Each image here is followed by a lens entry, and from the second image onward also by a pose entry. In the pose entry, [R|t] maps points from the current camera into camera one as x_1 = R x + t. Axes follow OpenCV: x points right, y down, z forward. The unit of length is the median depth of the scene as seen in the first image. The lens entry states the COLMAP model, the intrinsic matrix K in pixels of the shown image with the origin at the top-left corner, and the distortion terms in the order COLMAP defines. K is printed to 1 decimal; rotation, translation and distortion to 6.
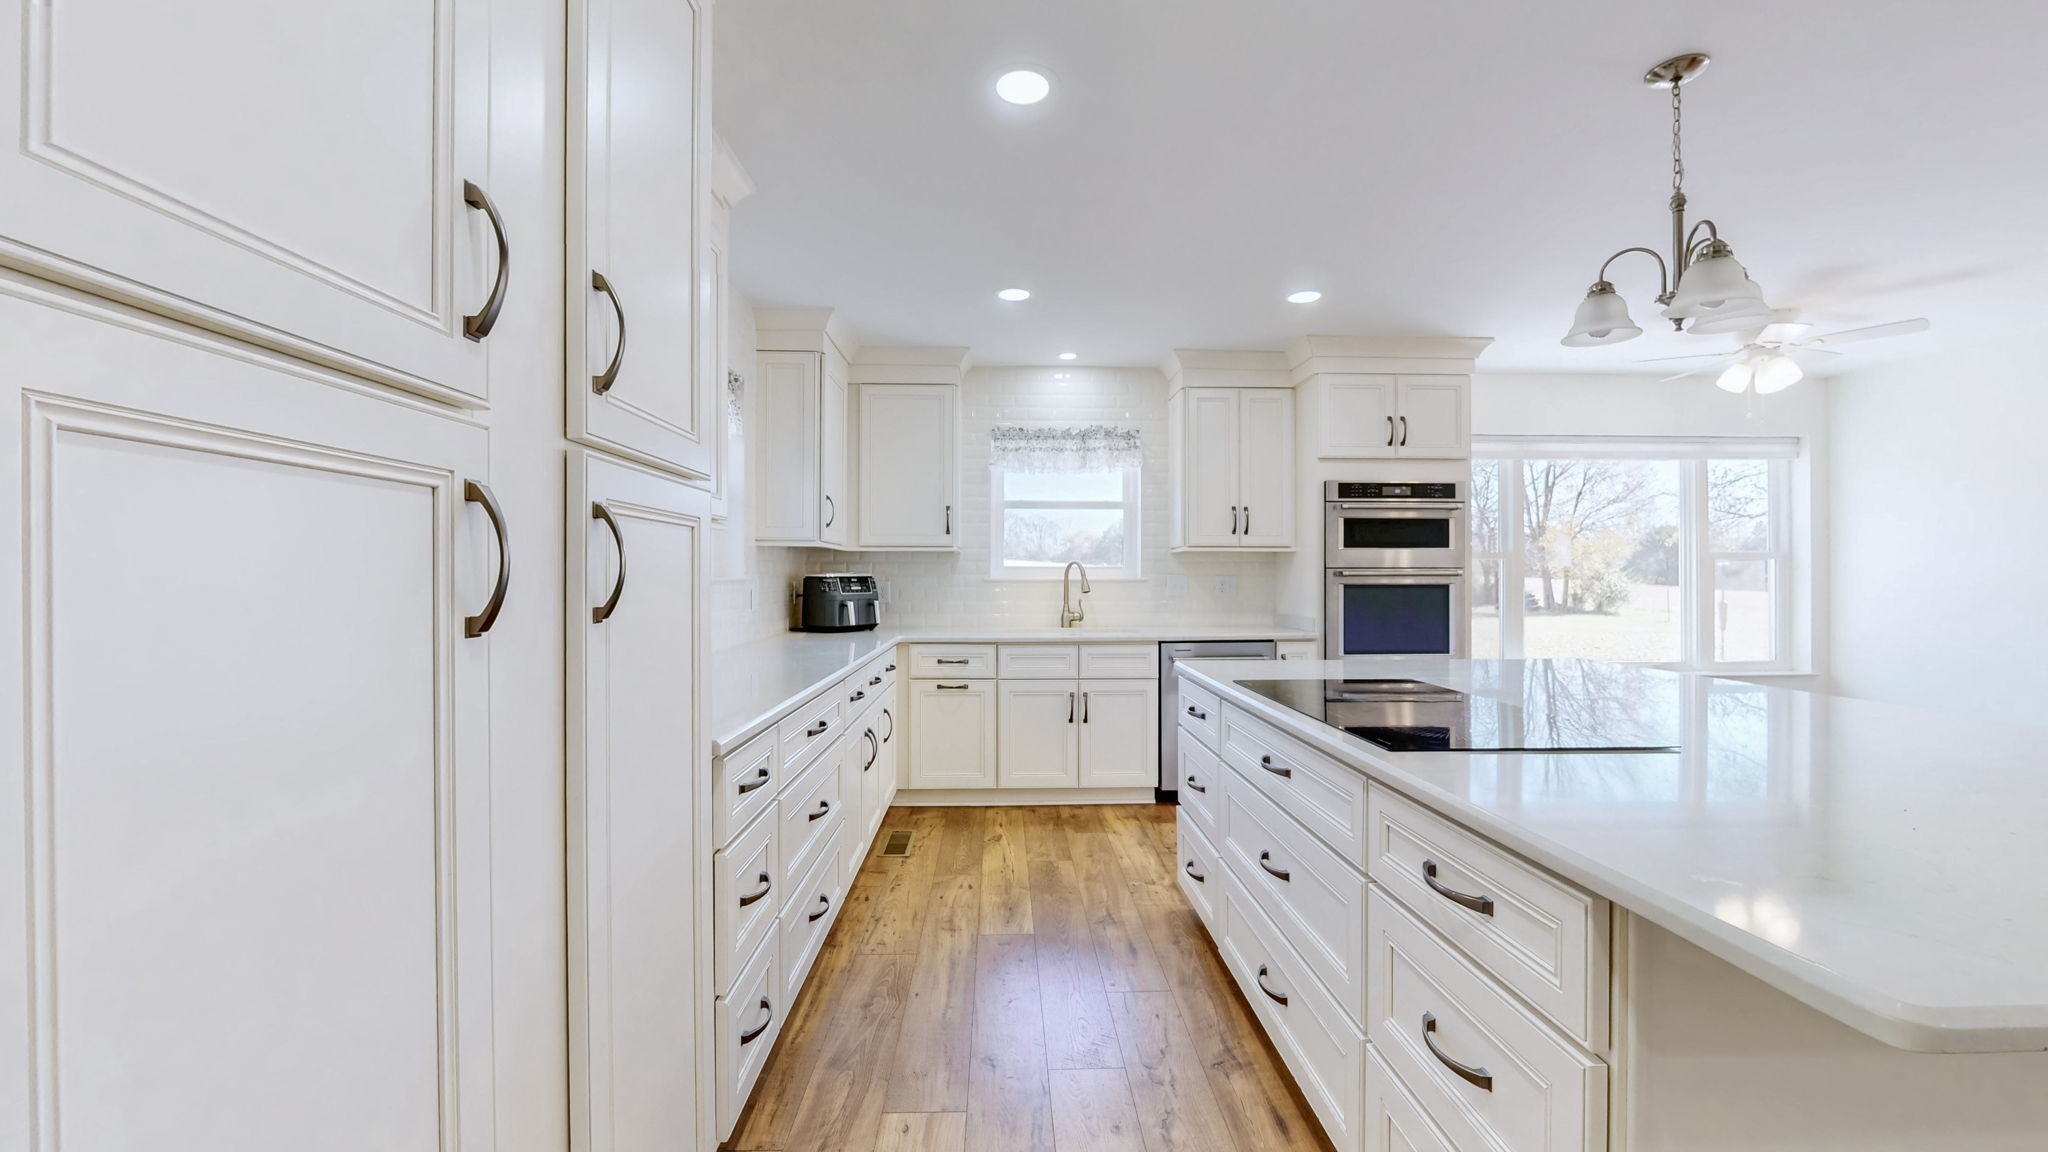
lens RADIAL K [[778.7, 0, 1024.0], [0, 778.7, 576.0], [0, 0, 1]] dist [-0.007467, -0.000086]
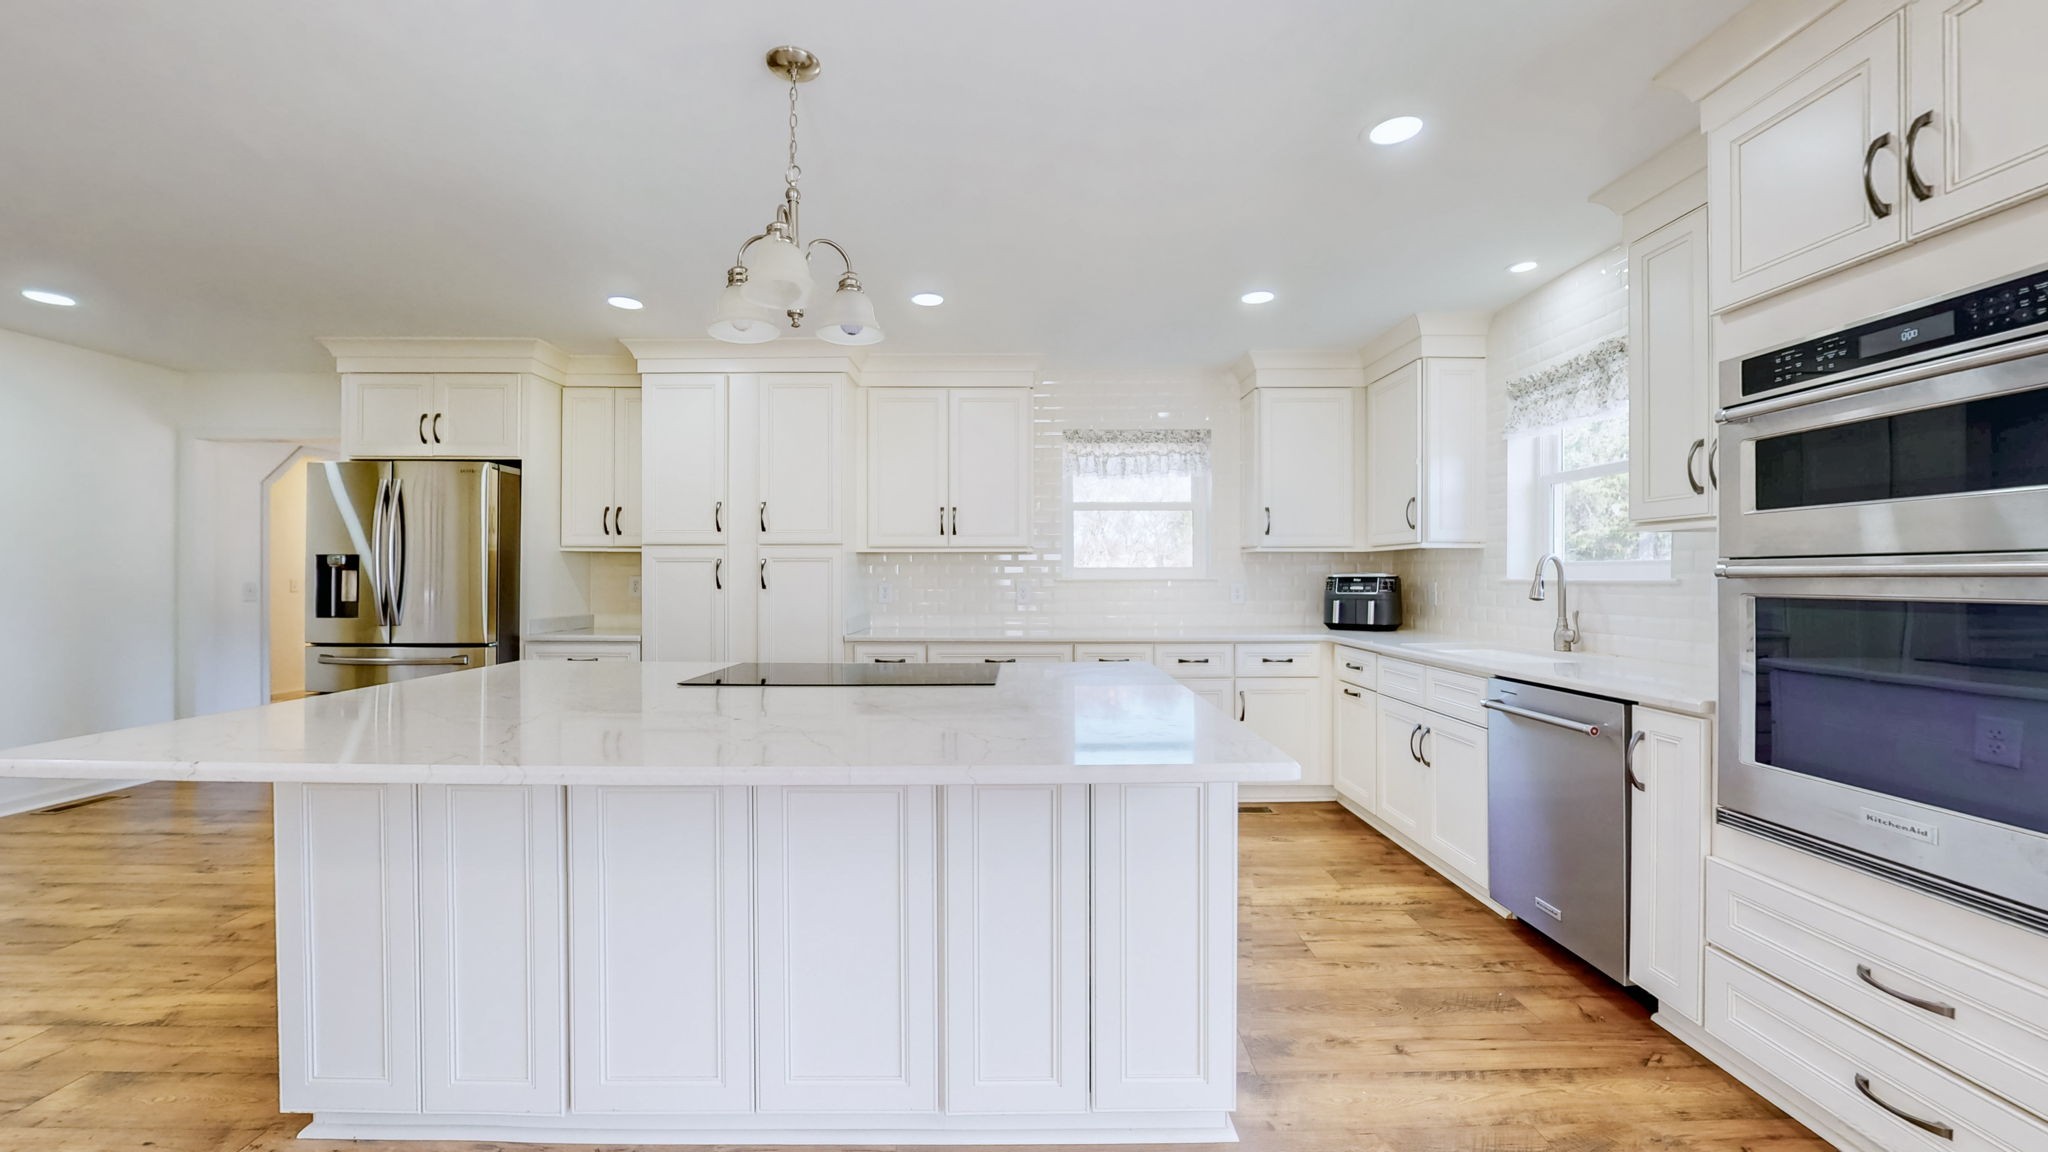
lens RADIAL K [[778.7, 0, 1024.0], [0, 778.7, 576.0], [0, 0, 1]] dist [-0.007467, -0.000086]
pose [[-0.036469, 0.000605, -0.999335, 0.848393], [0.001882, 0.999998, 0.000537, -0.001527], [0.999333, -0.001862, -0.036471, 0.617750]]
